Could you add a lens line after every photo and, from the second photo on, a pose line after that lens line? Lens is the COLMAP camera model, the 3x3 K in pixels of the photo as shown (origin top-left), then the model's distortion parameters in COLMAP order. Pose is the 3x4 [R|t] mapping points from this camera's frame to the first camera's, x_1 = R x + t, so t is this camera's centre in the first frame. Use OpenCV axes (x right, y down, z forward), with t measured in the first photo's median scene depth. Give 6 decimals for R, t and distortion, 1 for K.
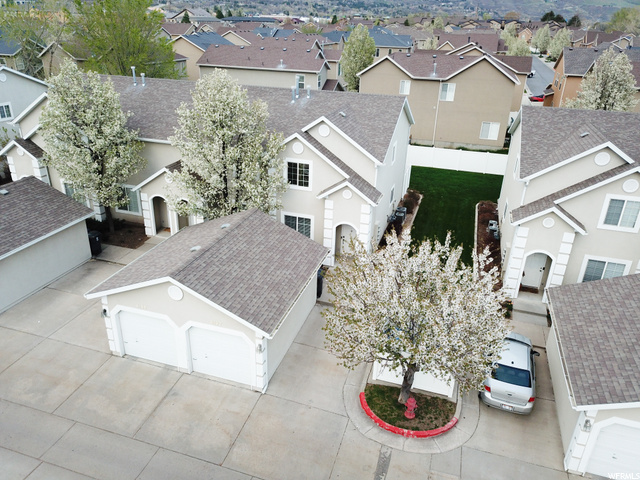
lens RADIAL K [[492.4, 0, 320.0], [0, 492.4, 240.0], [0, 0, 1]] dist [0.004769, 0.005720]
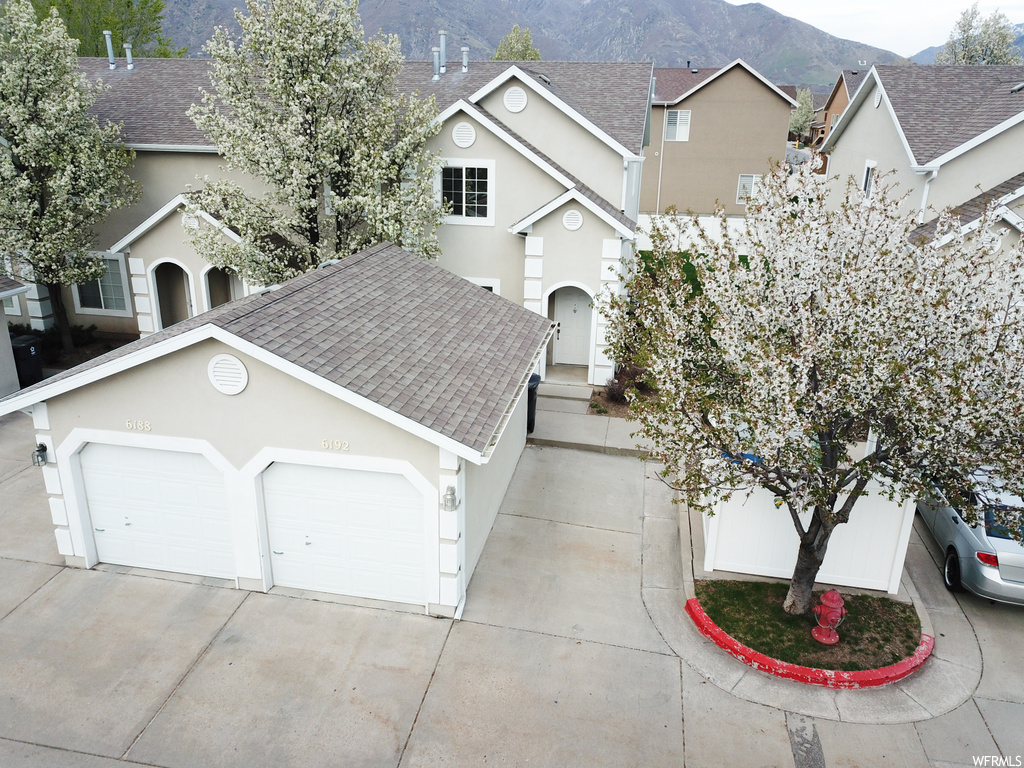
lens RADIAL K [[787.9, 0, 512.0], [0, 787.9, 384.0], [0, 0, 1]] dist [0.004769, 0.005720]
pose [[0.993105, -0.050830, 0.105635, -0.123364], [0.059399, 0.995054, -0.079615, 0.165194], [-0.101066, 0.085341, 0.991213, 0.322473]]
